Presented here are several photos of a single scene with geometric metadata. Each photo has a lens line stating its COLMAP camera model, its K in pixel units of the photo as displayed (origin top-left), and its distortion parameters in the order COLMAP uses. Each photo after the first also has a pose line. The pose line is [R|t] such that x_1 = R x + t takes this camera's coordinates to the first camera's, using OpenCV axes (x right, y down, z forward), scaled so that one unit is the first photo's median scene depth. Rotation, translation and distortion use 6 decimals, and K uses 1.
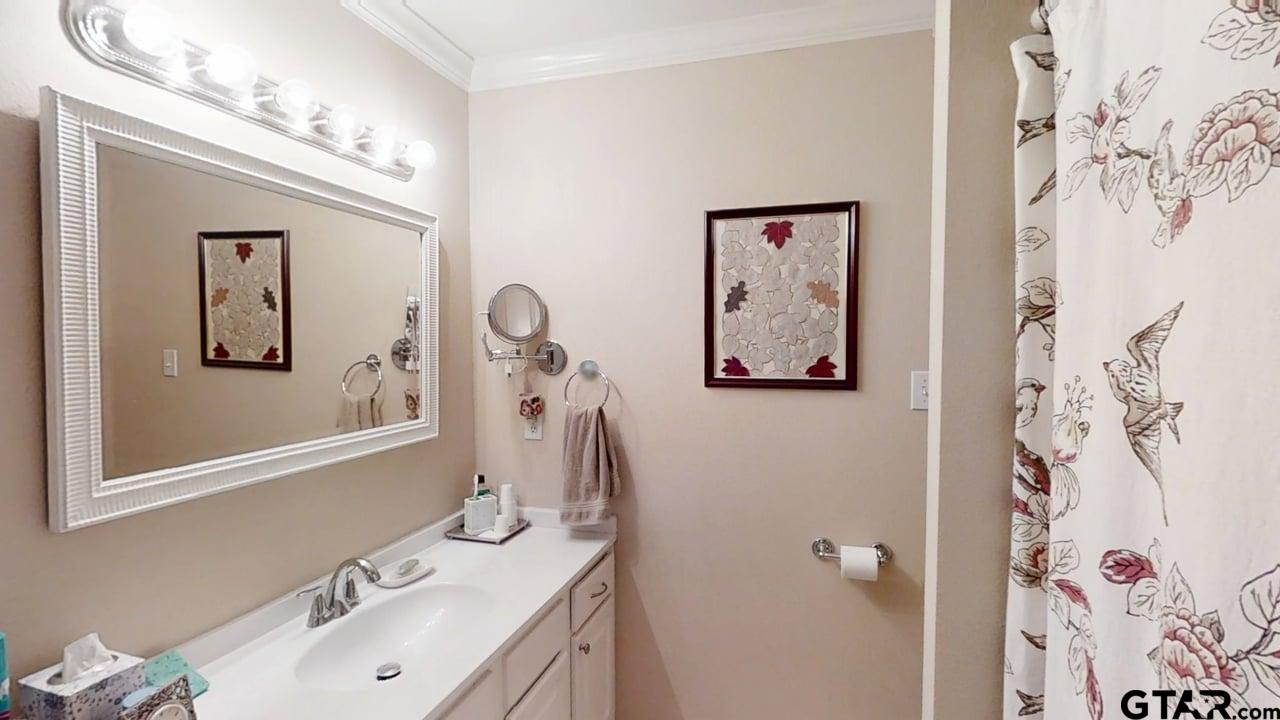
lens RADIAL K [[592.9, 0, 641.7], [0, 592.9, 357.0], [0, 0, 1]] dist [-0.002823, -0.001528]
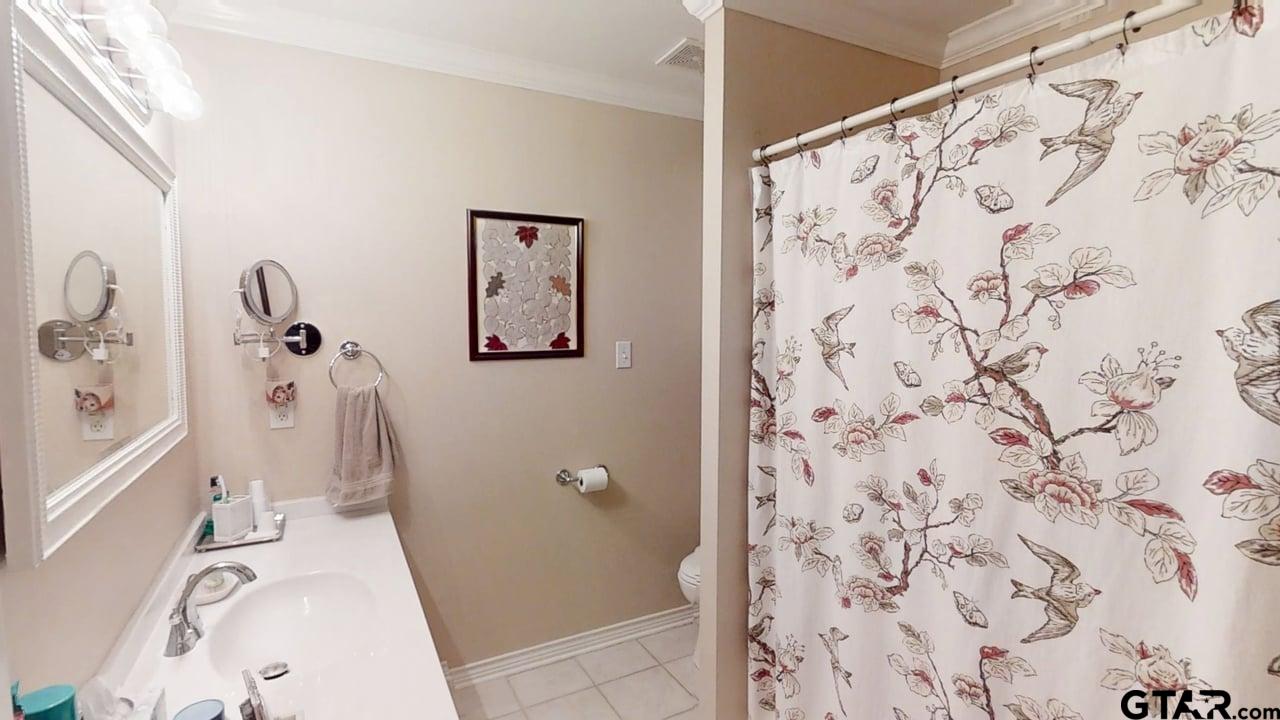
lens RADIAL K [[592.9, 0, 639.7], [0, 592.9, 357.6], [0, 0, 1]] dist [-0.002823, -0.001528]
pose [[0.706089, -0.047479, 0.706530, -0.506351], [0.023841, 0.998778, 0.043292, 0.001462], [-0.707722, -0.013723, 0.706358, -0.061366]]
